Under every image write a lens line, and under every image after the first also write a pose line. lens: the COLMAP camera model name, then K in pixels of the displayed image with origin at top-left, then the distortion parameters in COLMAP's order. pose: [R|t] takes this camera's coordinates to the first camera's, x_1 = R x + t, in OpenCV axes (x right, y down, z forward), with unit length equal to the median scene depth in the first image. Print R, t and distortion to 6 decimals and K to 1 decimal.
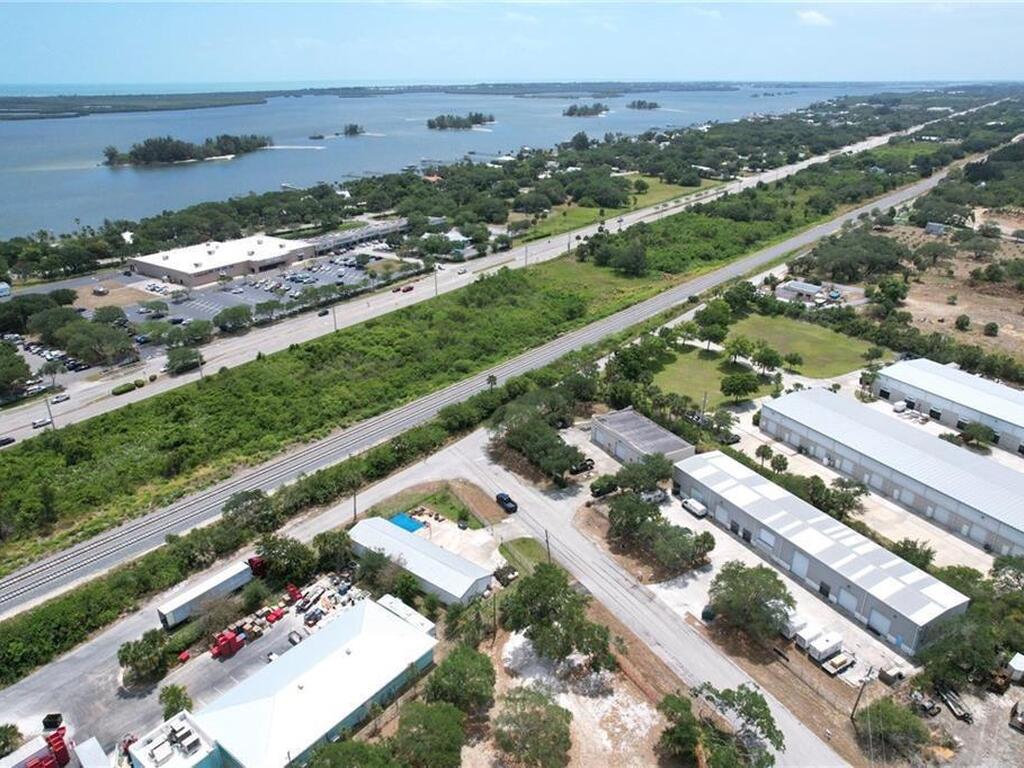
lens RADIAL K [[736.7, 0, 515.0], [0, 736.7, 385.2], [0, 0, 1]] dist [-0.070280, 0.055836]
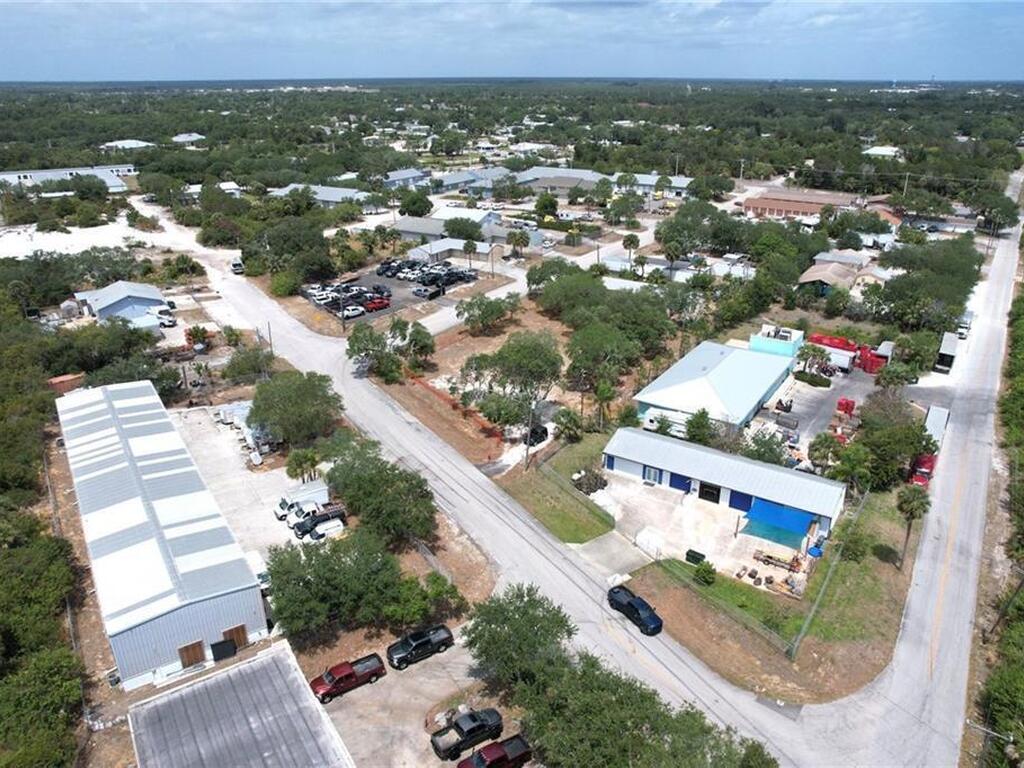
lens RADIAL K [[736.7, 0, 515.0], [0, 736.7, 385.2], [0, 0, 1]] dist [-0.070280, 0.055836]
pose [[-0.996290, 0.038055, -0.077193, 0.065614], [-0.029255, 0.693774, 0.719598, -0.189355], [0.080938, 0.719187, -0.690087, 0.826942]]
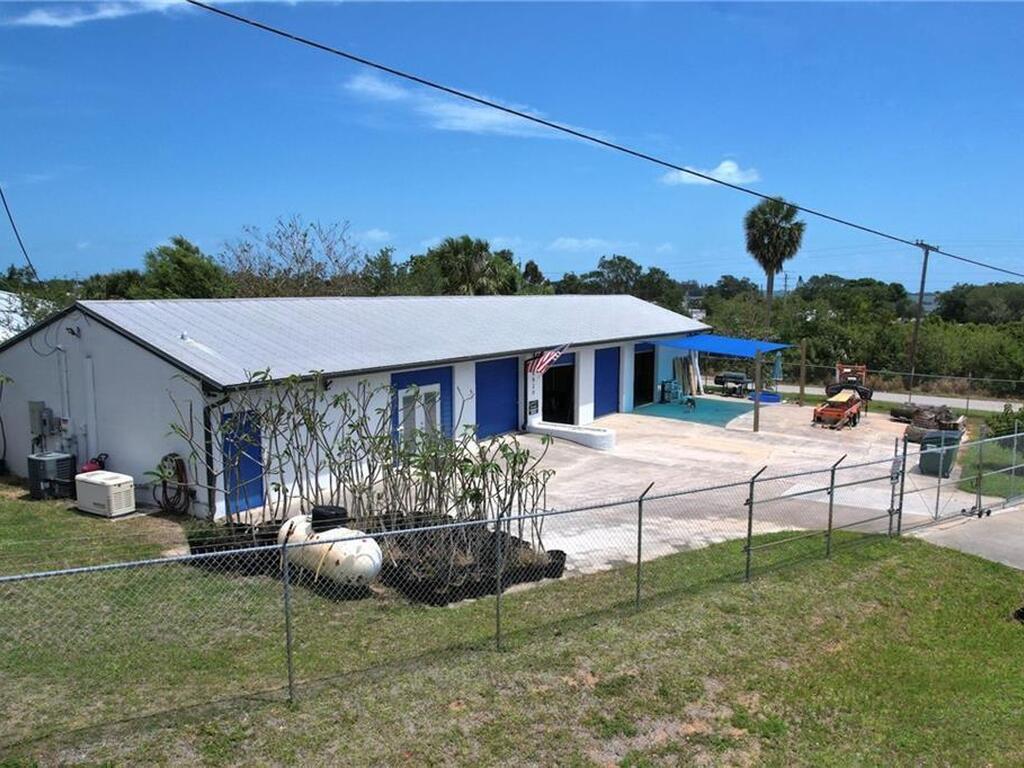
lens RADIAL K [[820.2, 0, 554.4], [0, 820.2, 406.4], [0, 0, 1]] dist [-0.040792, 0.006532]
pose [[0.163562, 0.145809, -0.975698, 0.053579], [-0.396108, 0.915500, 0.070411, 0.130802], [0.903519, 0.374965, 0.207497, 0.574329]]
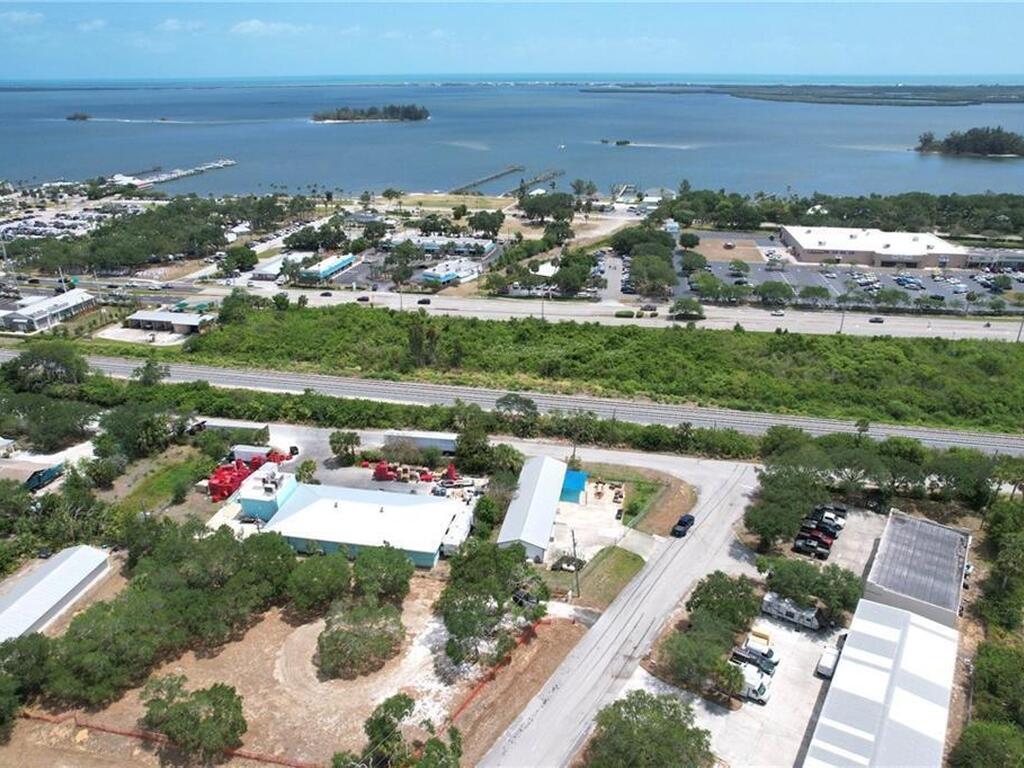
lens RADIAL K [[731.8, 0, 516.0], [0, 731.8, 385.4], [0, 0, 1]] dist [-0.070371, 0.060062]
pose [[0.464505, 0.355126, -0.811247, 0.365107], [-0.344425, 0.916394, 0.203943, -0.067639], [0.815847, 0.184682, 0.547984, 0.228202]]
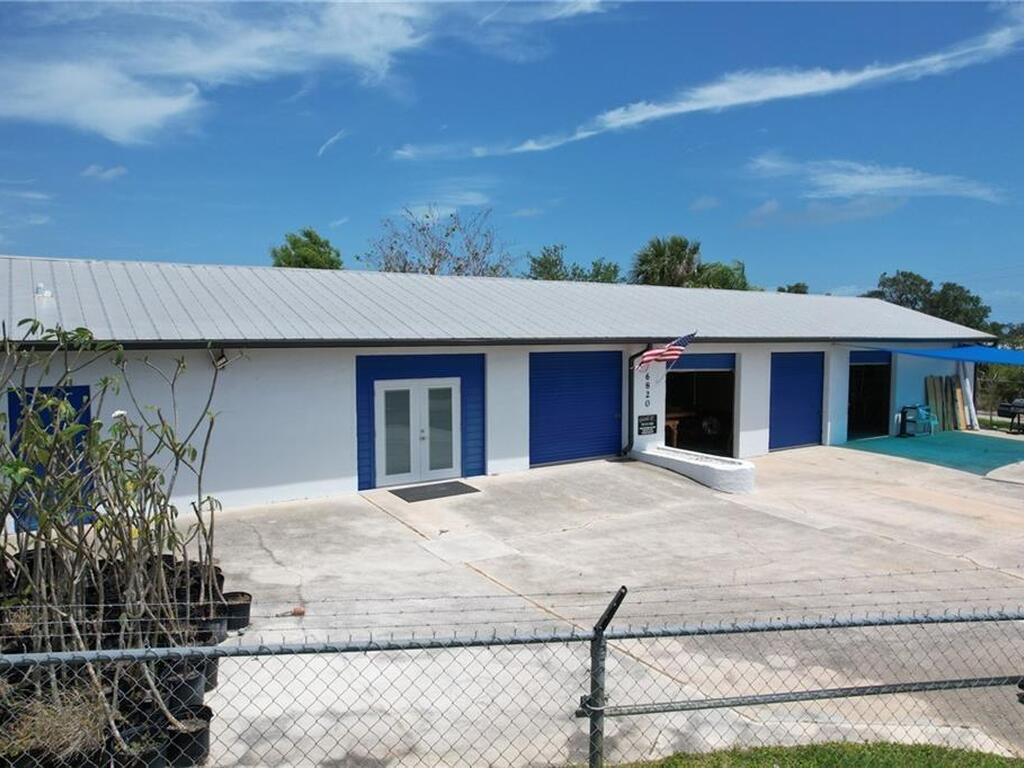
lens RADIAL K [[726.6, 0, 521.5], [0, 726.6, 387.4], [0, 0, 1]] dist [-0.076161, 0.069527]
pose [[-0.306504, 0.071433, -0.949185, 0.011842], [-0.372744, 0.908537, 0.188738, 0.127761], [0.875852, 0.411652, -0.251844, 0.602135]]
